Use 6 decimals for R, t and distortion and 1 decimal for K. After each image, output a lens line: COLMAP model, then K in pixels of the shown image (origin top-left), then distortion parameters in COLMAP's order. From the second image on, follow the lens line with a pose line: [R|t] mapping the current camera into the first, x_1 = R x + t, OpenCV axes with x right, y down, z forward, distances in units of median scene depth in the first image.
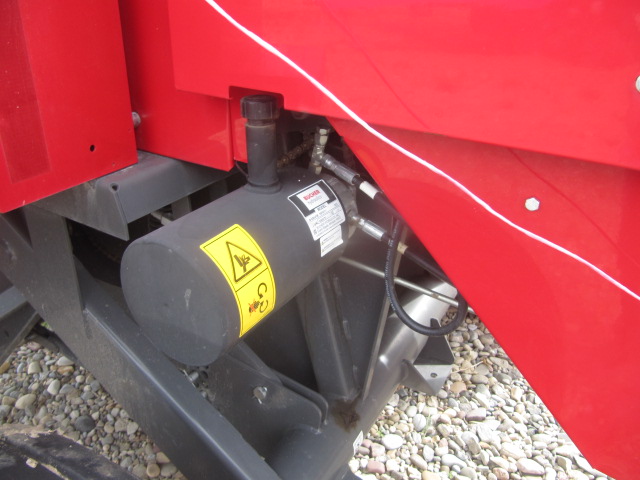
lens RADIAL K [[521.8, 0, 319.5], [0, 521.8, 240.6], [0, 0, 1]] dist [-0.051944, 0.025147]
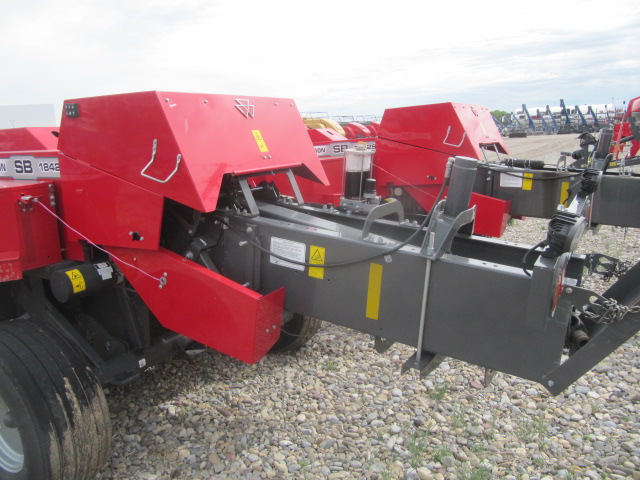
lens RADIAL K [[521.8, 0, 319.5], [0, 521.8, 237.9], [0, 0, 1]] dist [-0.051944, 0.025147]
pose [[0.997568, -0.066925, -0.019481, 1.748398], [0.058314, 0.954420, -0.292715, 0.974885], [0.038183, 0.290867, 0.956001, -2.788303]]
